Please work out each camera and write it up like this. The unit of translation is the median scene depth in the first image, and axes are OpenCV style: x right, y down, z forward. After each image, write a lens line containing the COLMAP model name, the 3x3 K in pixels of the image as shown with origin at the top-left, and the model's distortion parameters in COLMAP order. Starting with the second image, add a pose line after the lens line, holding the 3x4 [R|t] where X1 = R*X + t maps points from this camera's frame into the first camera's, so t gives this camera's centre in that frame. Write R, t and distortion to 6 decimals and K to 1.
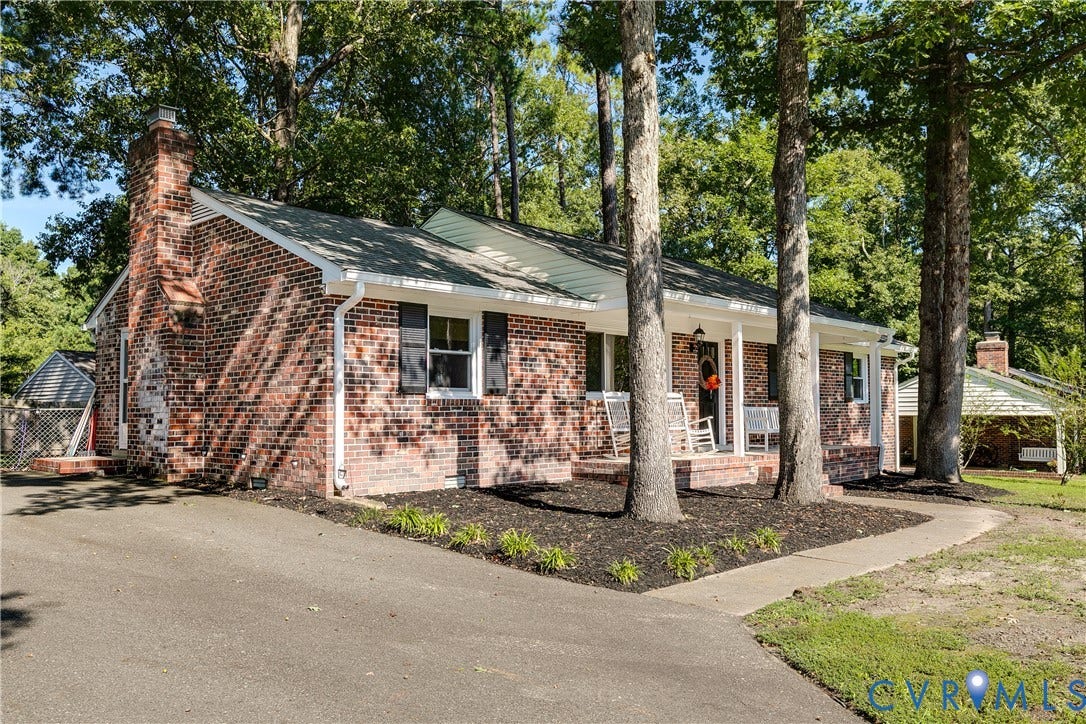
lens RADIAL K [[807.8, 0, 546.3], [0, 807.8, 366.1], [0, 0, 1]] dist [0.002450, 0.002799]
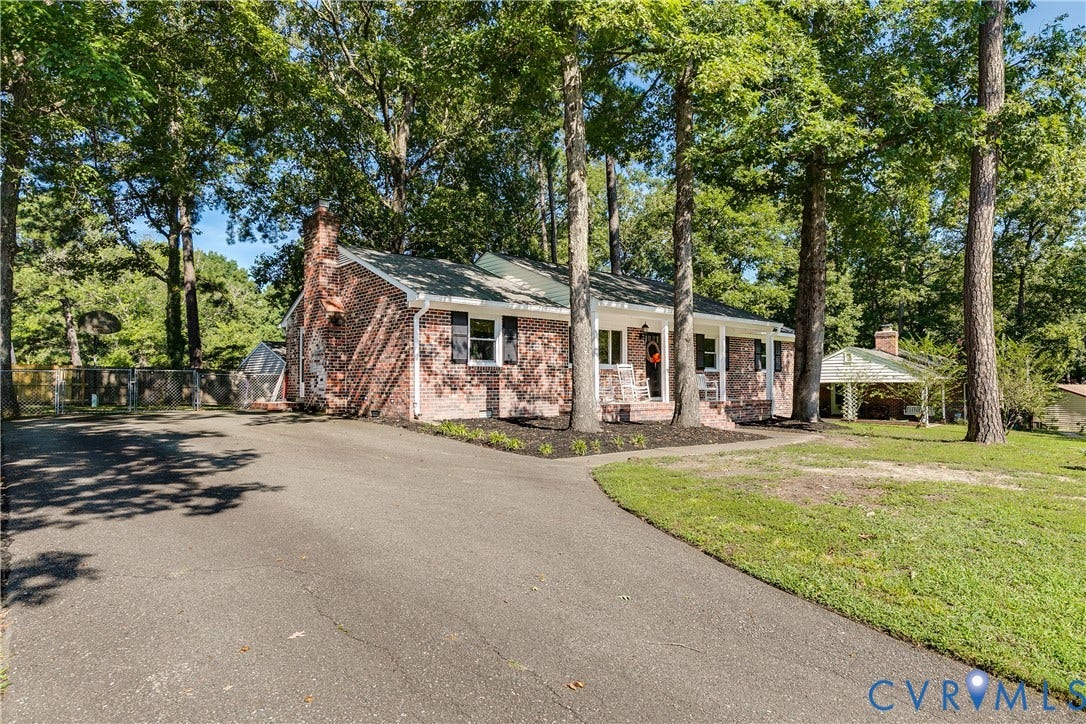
lens RADIAL K [[576.4, 0, 543.0], [0, 576.4, 362.0], [0, 0, 1]] dist [0.004479, 0.000347]
pose [[0.995988, -0.001758, -0.089469, 0.114708], [0.003391, 0.999830, 0.018106, 0.009237], [0.089422, -0.018337, 0.995825, -0.206535]]
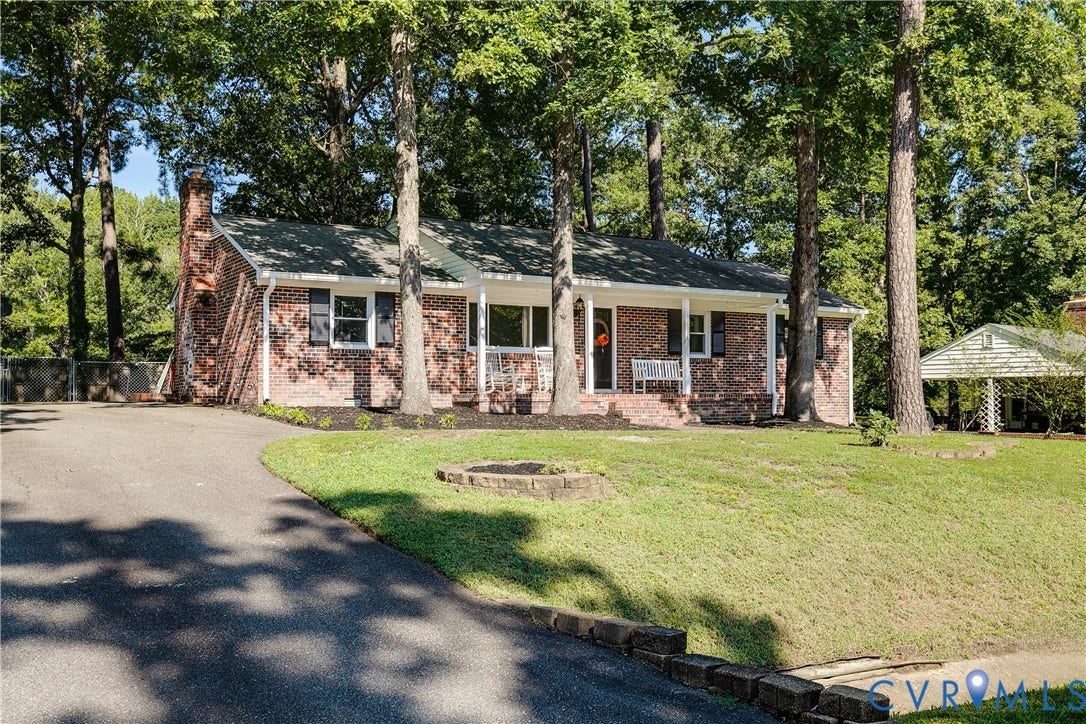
lens RADIAL K [[954.8, 0, 545.8], [0, 954.8, 346.0], [0, 0, 1]] dist [-0.002657, 0.000970]
pose [[0.969341, -0.010166, -0.245510, 0.658023], [0.011546, 0.999925, 0.004181, 0.030053], [0.245449, -0.006887, 0.969385, -0.643714]]
